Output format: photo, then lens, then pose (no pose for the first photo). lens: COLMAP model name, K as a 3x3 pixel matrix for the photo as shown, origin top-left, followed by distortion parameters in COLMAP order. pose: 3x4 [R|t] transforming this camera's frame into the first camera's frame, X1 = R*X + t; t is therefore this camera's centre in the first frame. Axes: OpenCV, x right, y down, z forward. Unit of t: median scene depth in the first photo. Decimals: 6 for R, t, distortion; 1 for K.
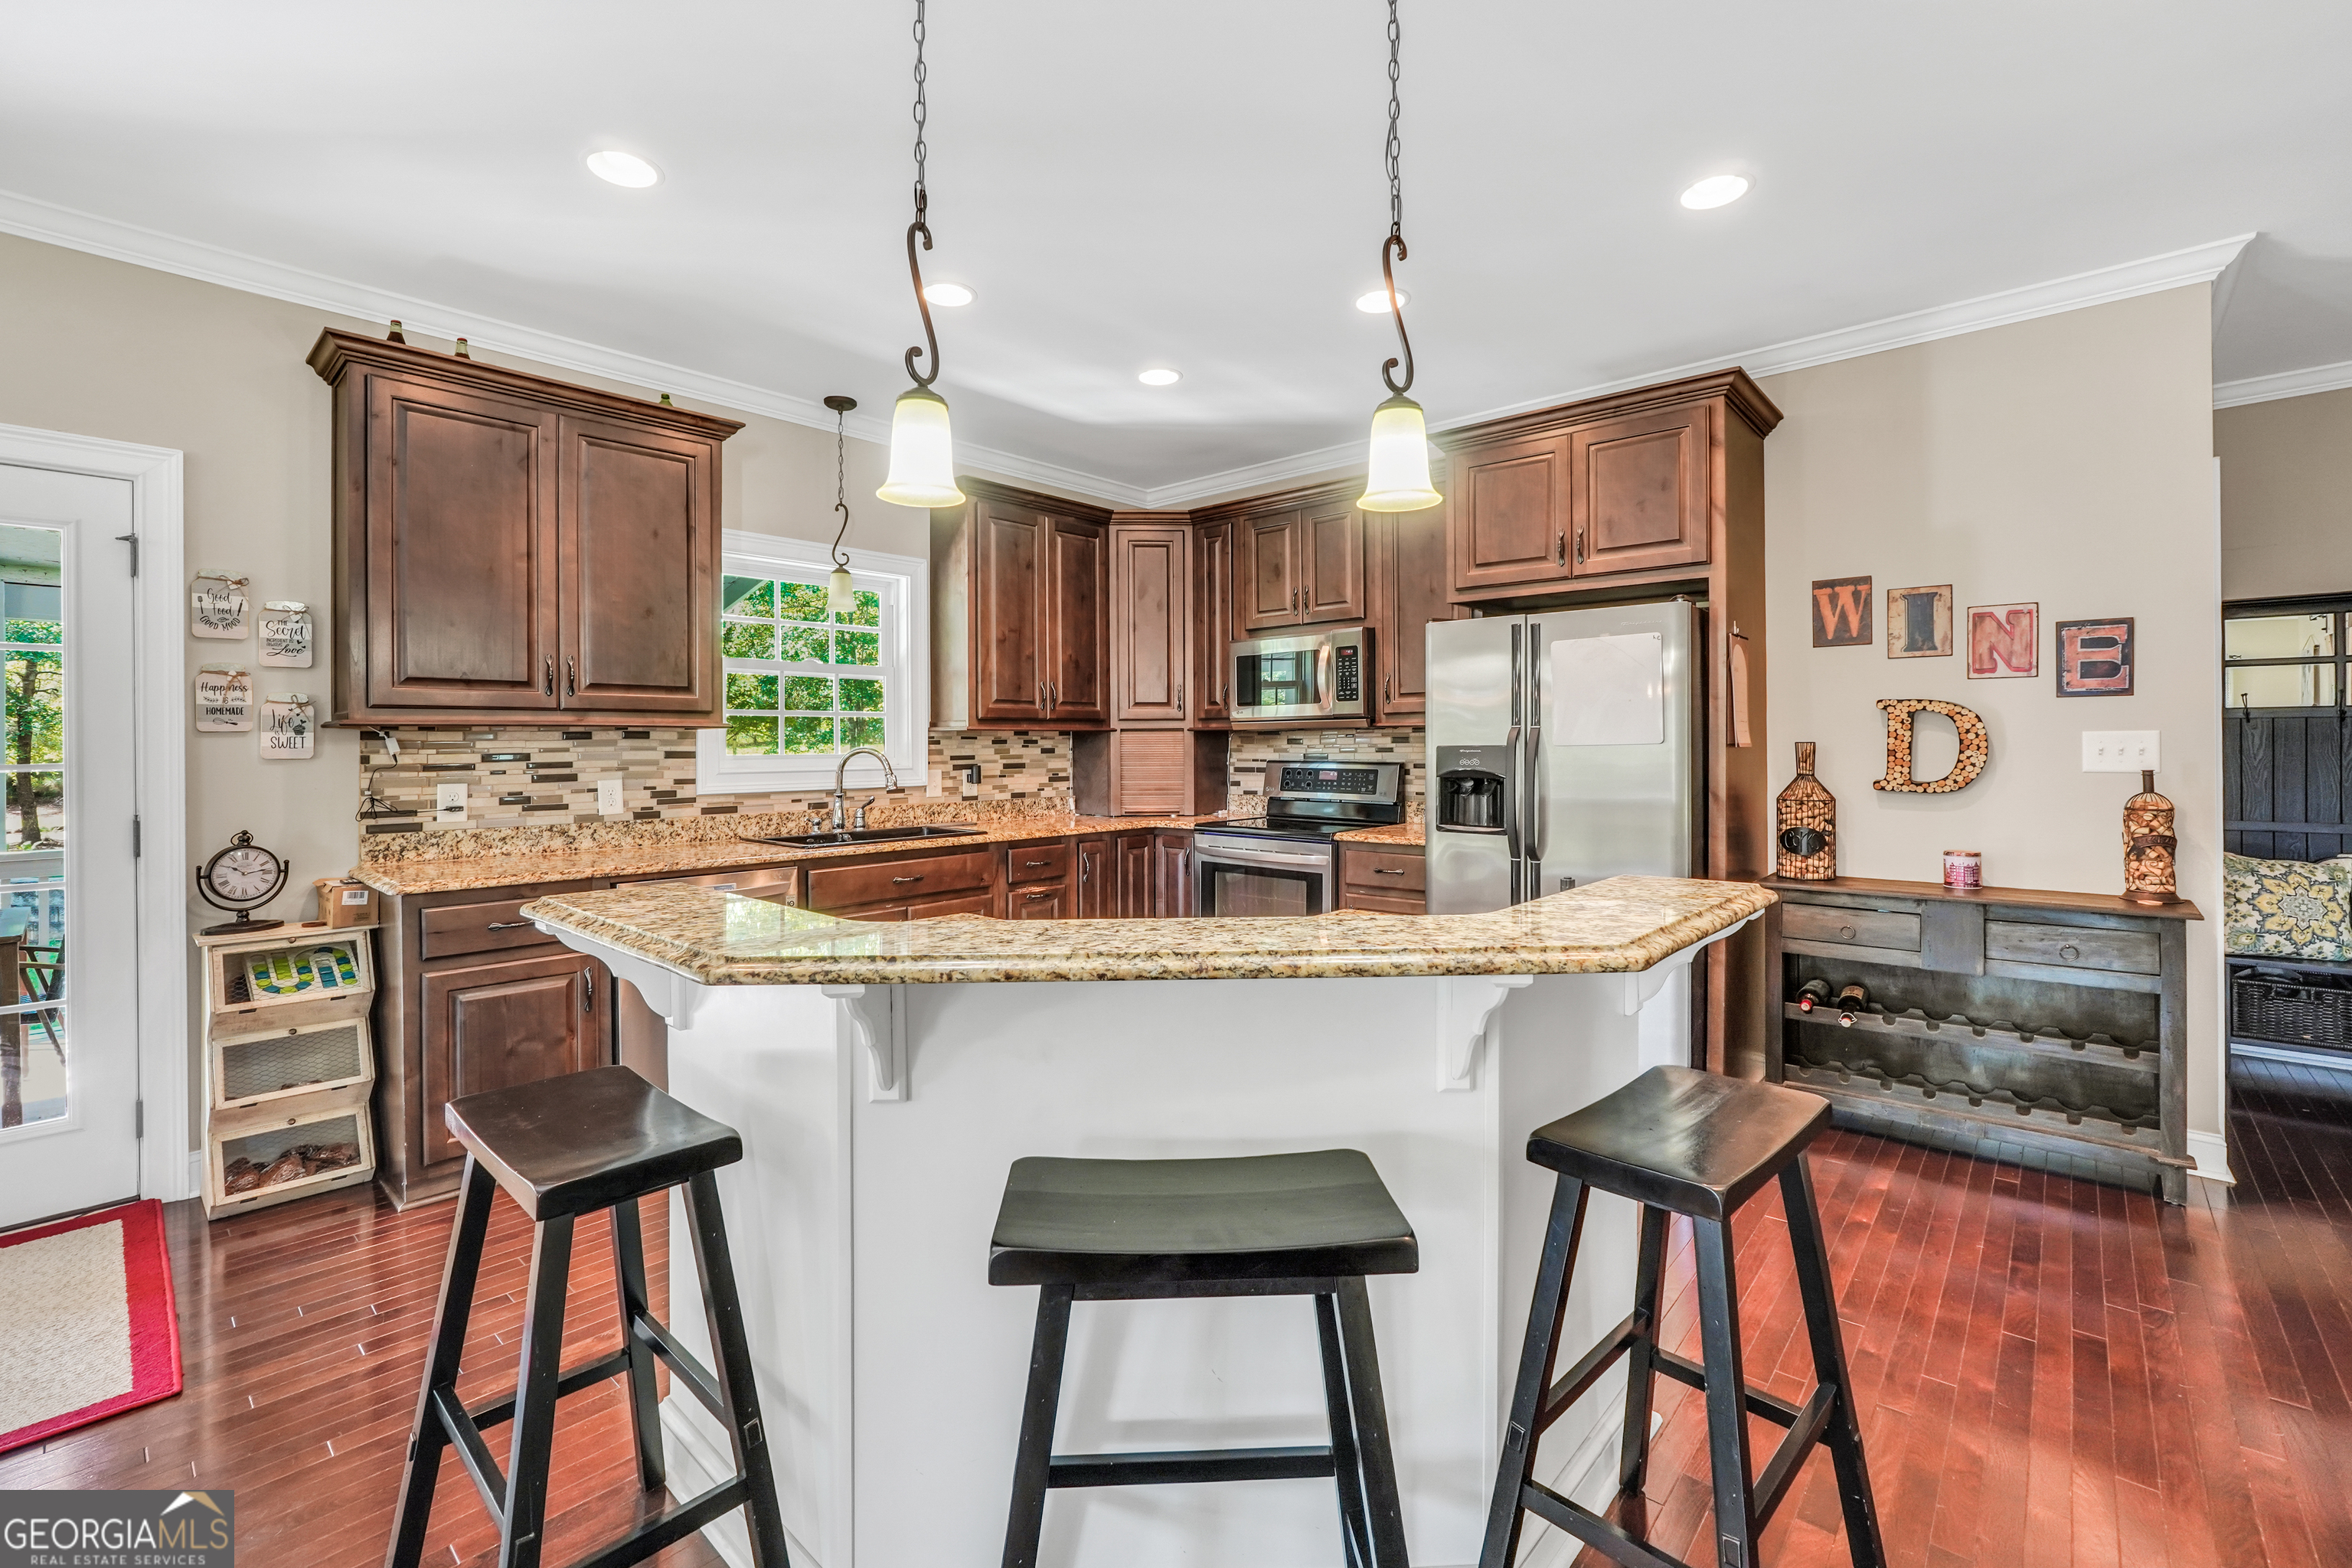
lens RADIAL K [[1041.8, 0, 1156.8], [0, 1041.8, 743.0], [0, 0, 1]] dist [-0.001393, 0.000046]
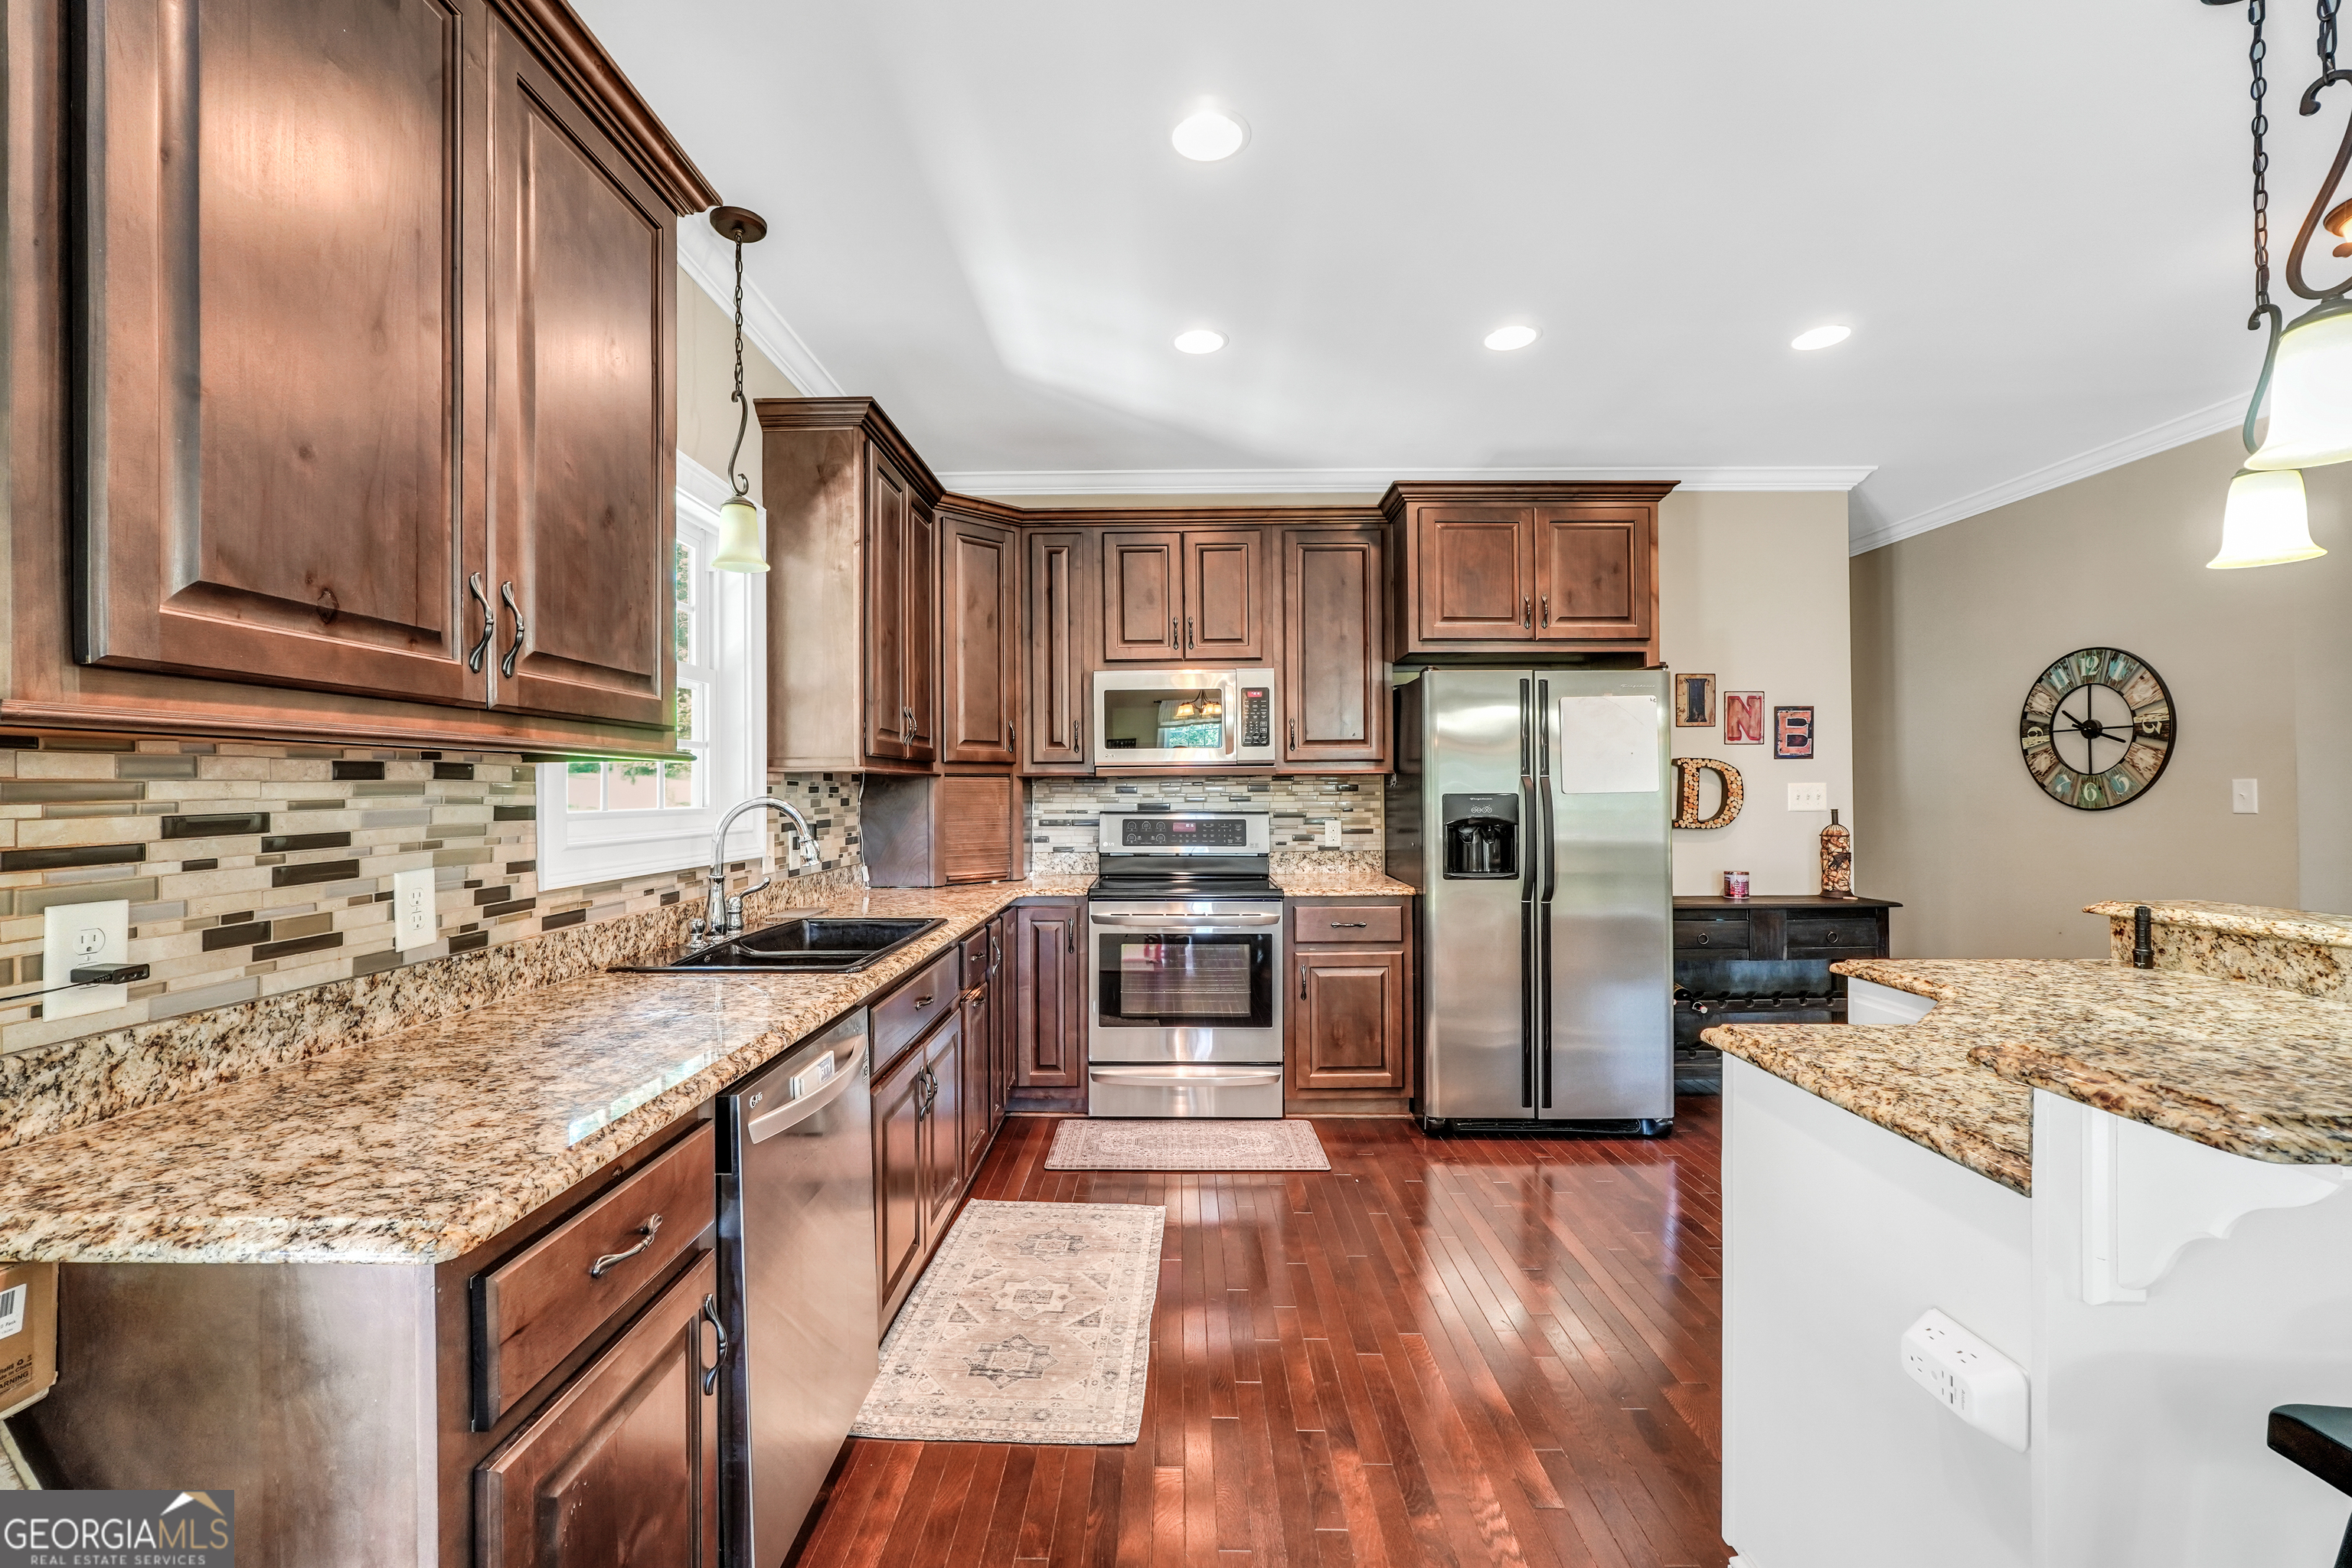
lens RADIAL K [[1001.2, 0, 1164.4], [0, 1001.2, 791.8], [0, 0, 1]] dist [-0.000729, 0.000381]
pose [[0.741975, 0.001077, 0.670426, -0.598473], [0.001192, 0.999995, -0.002926, 0.003338], [-0.670426, 0.002970, 0.741970, 0.483870]]
